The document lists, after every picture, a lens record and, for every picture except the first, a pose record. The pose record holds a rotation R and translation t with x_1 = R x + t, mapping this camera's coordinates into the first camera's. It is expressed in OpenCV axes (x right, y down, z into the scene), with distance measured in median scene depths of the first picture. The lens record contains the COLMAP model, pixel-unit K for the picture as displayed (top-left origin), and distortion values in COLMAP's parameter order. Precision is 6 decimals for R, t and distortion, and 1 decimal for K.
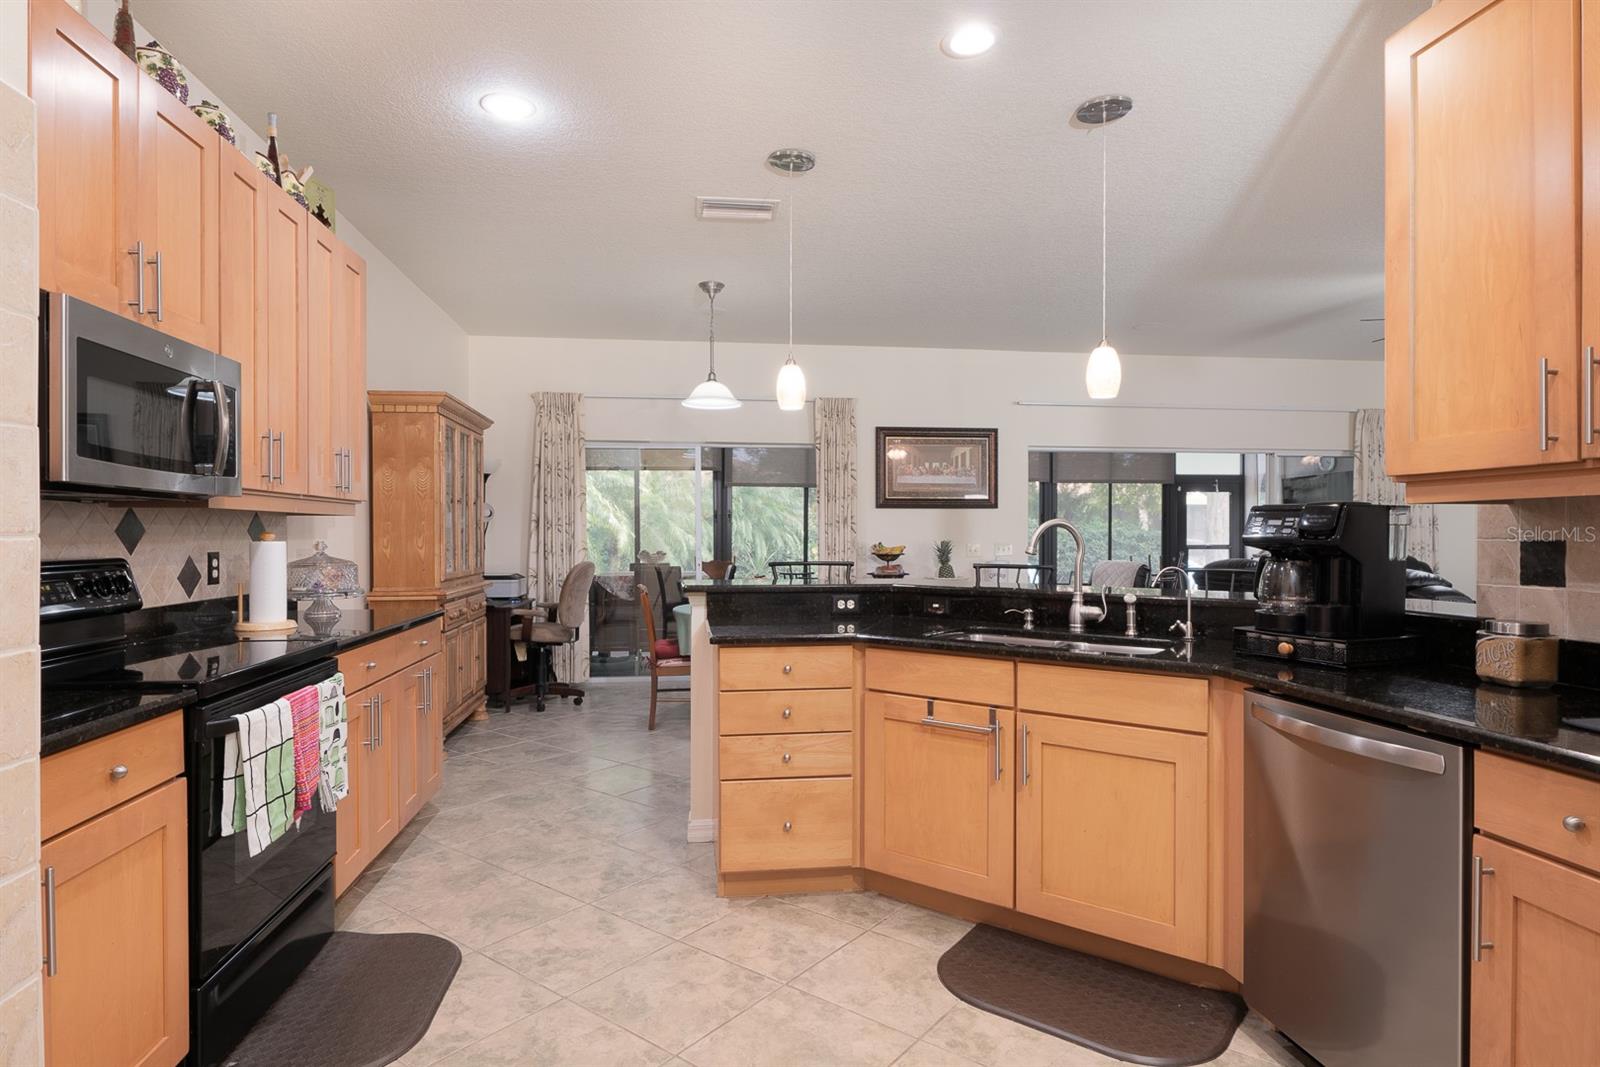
lens RADIAL K [[848.9, 0, 790.8], [0, 848.9, 536.9], [0, 0, 1]] dist [0.000232, -0.000214]
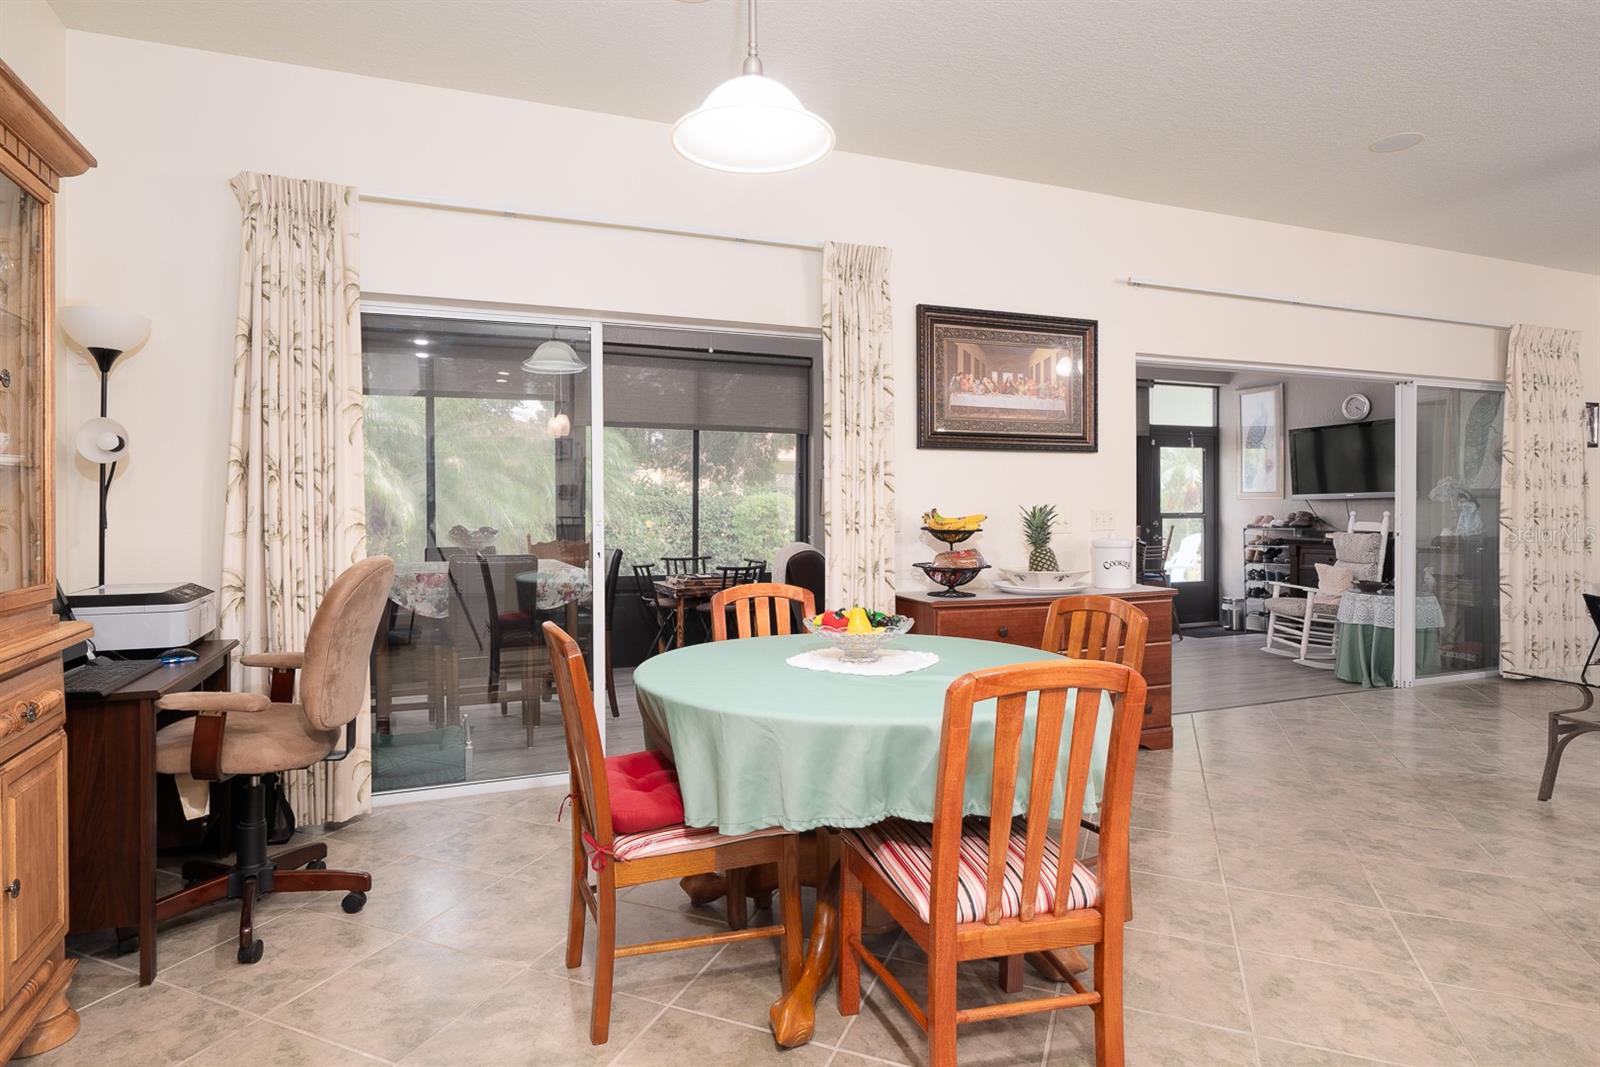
lens RADIAL K [[865.1, 0, 773.5], [0, 865.1, 505.1], [0, 0, 1]] dist [-0.000216, 0.000073]
pose [[0.969461, -0.002327, 0.245236, -0.137035], [0.003070, 0.999992, -0.002648, 0.005002], [-0.245228, 0.003320, 0.969460, 0.478750]]
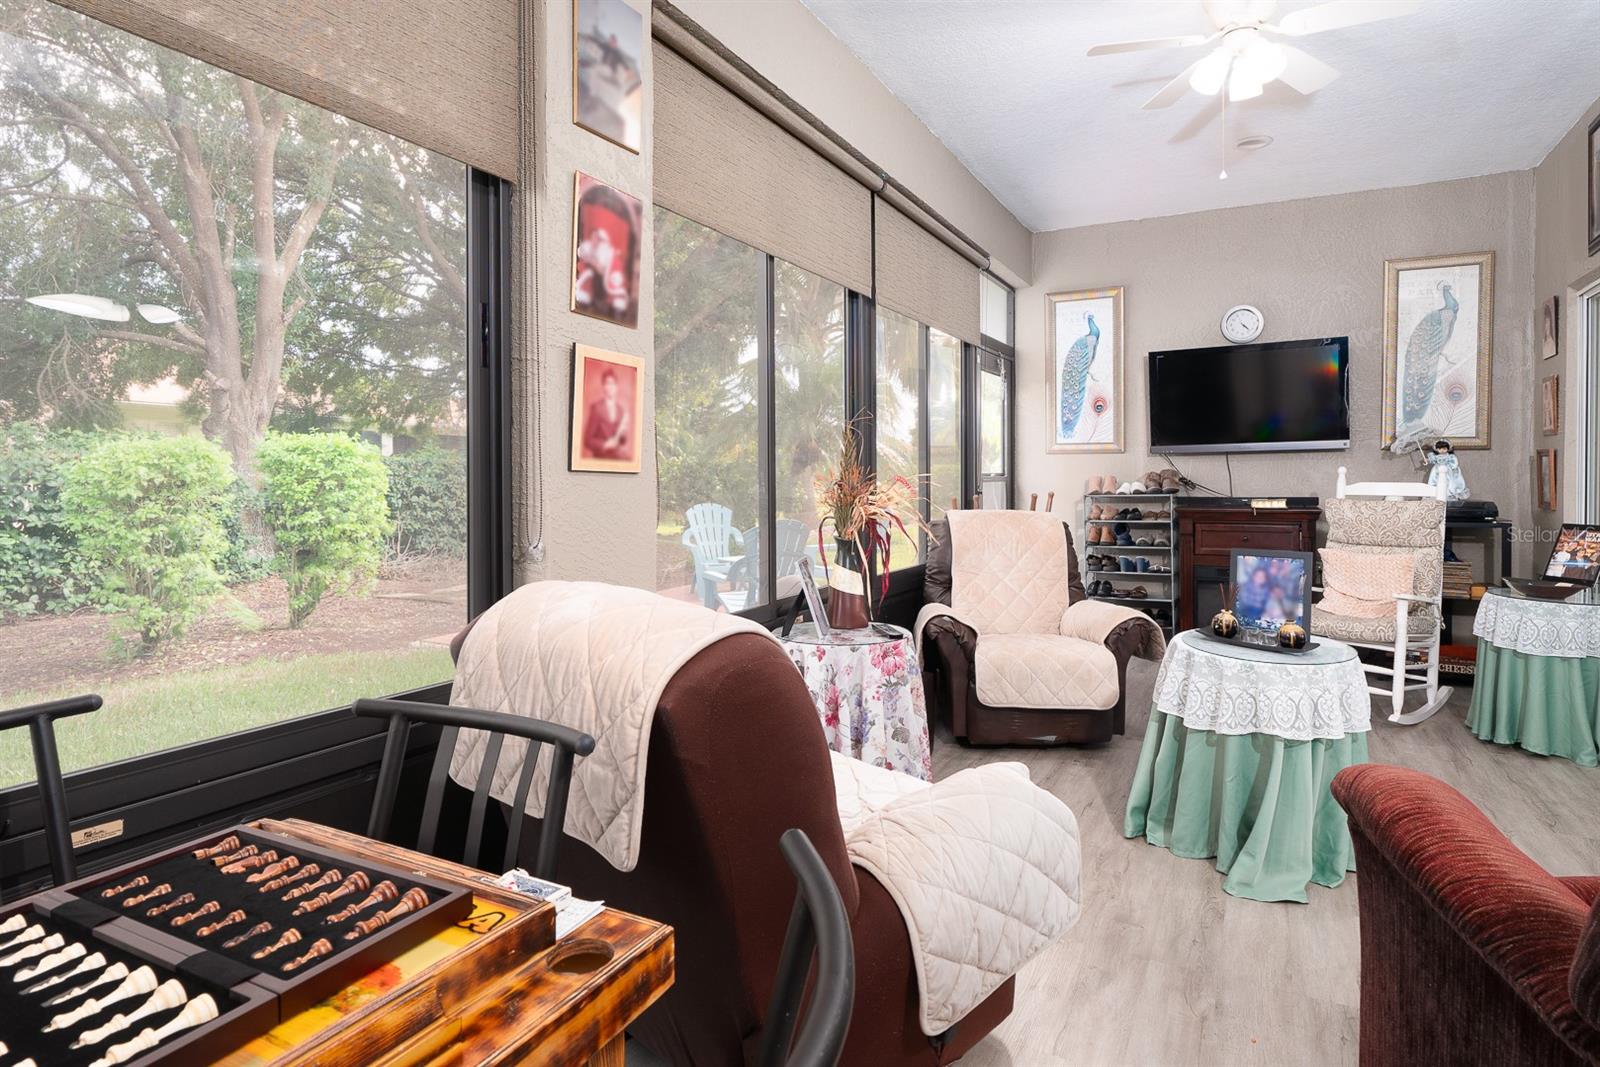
lens RADIAL K [[876.2, 0, 799.9], [0, 876.2, 477.2], [0, 0, 1]] dist [-0.000503, 0.000038]
pose [[0.589448, -0.004797, 0.807792, -0.026290], [0.005462, 0.999983, 0.001953, 0.015832], [-0.807788, 0.003261, 0.589465, 1.239372]]
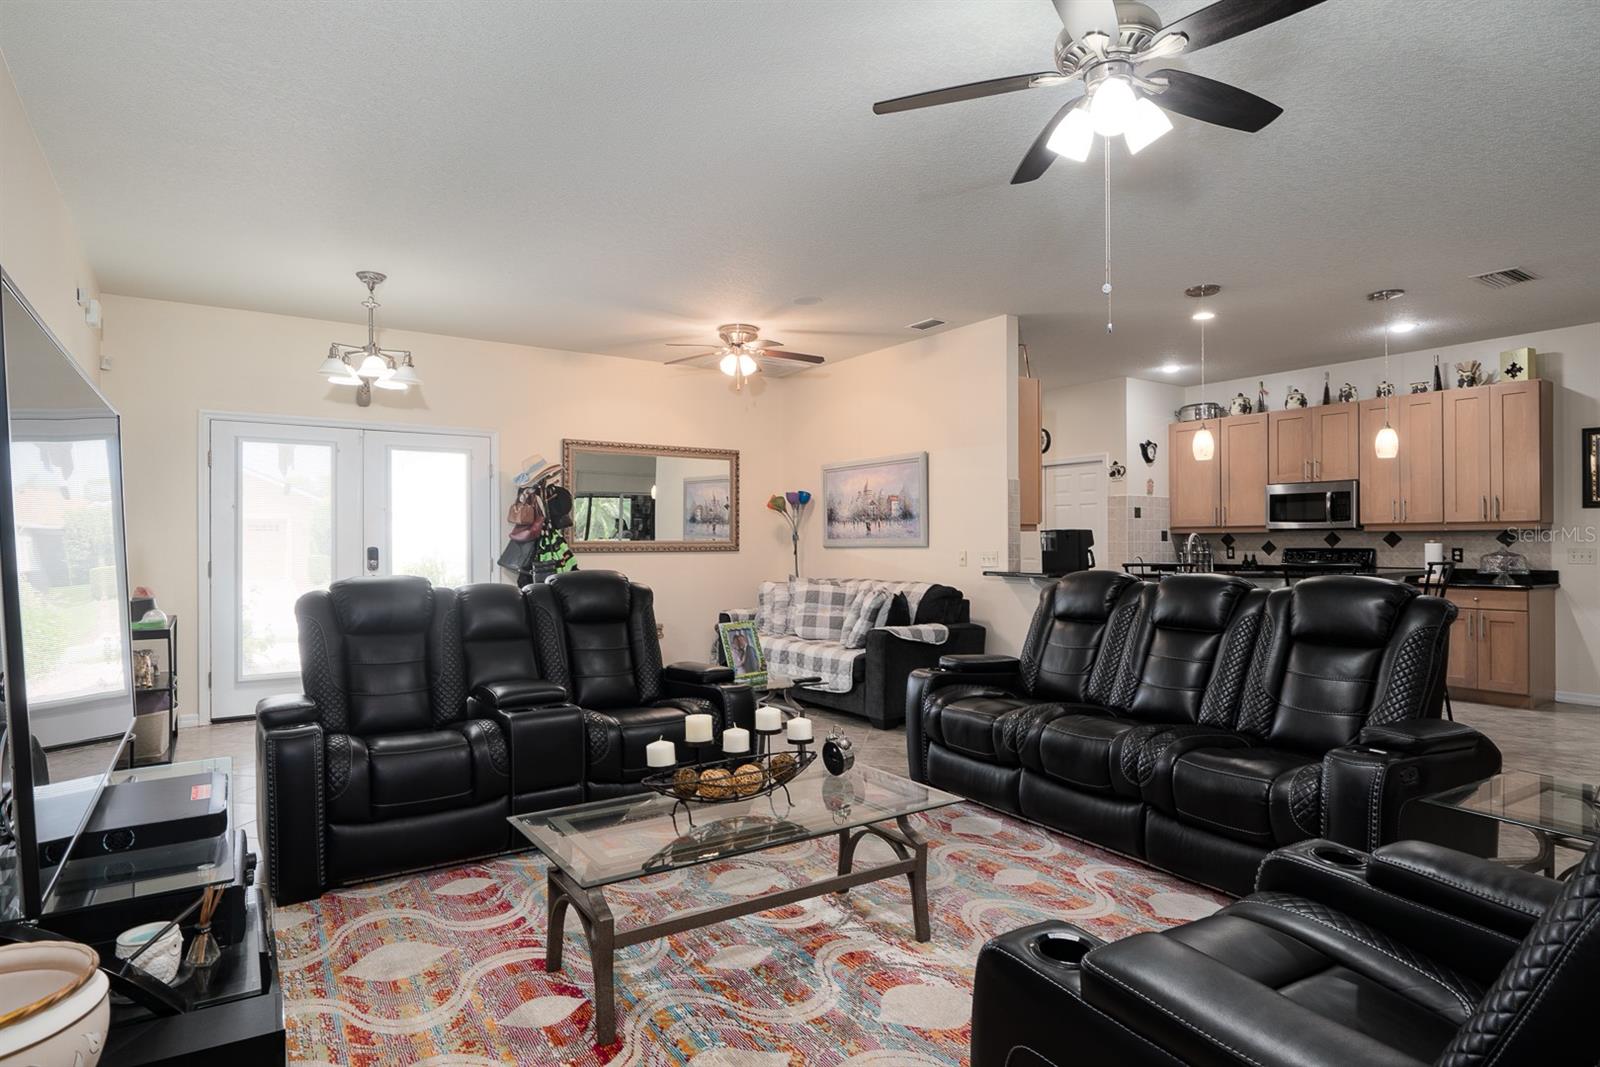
lens RADIAL K [[866.4, 0, 781.2], [0, 866.4, 537.7], [0, 0, 1]] dist [-0.006015, -0.000109]
pose [[-0.895617, -0.000810, -0.444825, 0.844748], [0.000222, 0.999997, -0.002269, -0.001906], [0.444826, -0.002131, -0.895614, 0.966803]]
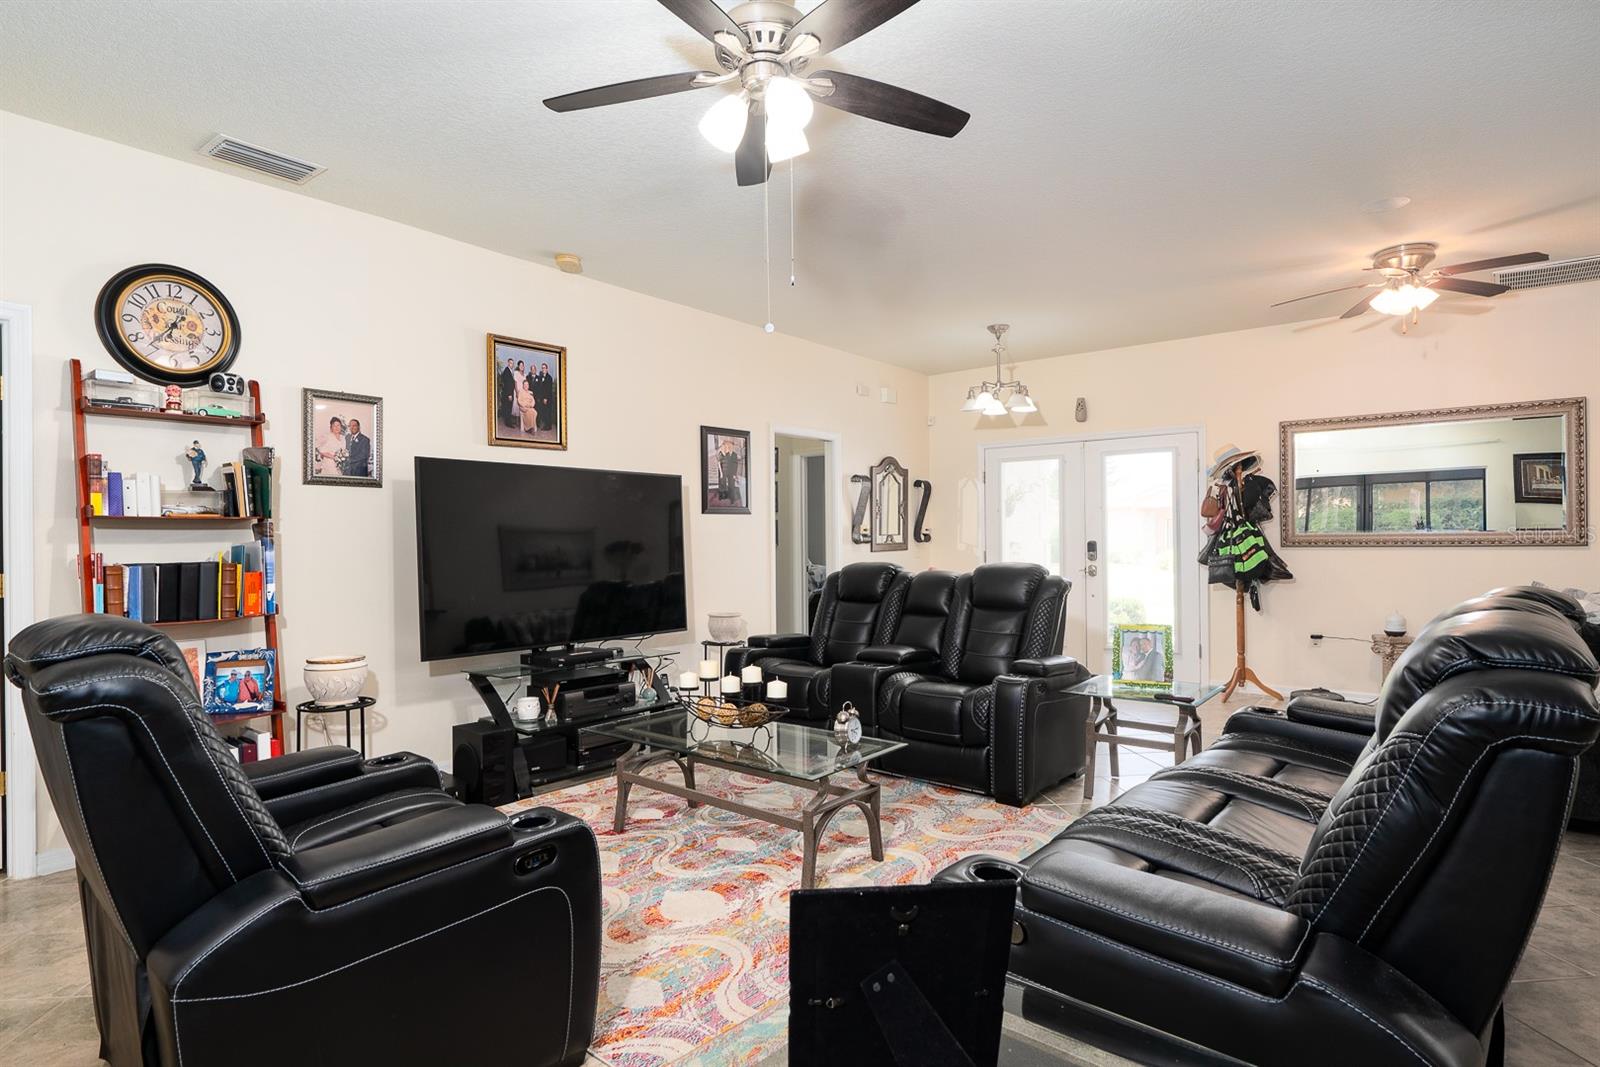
lens RADIAL K [[844.9, 0, 800.0], [0, 844.9, 533.5], [0, 0, 1]] dist [-0.002972, -0.000125]
pose [[-0.697118, 0.010870, 0.716874, 0.335482], [0.011329, 0.999927, -0.004145, -0.002589], [-0.716866, 0.005232, -0.697191, 0.944861]]
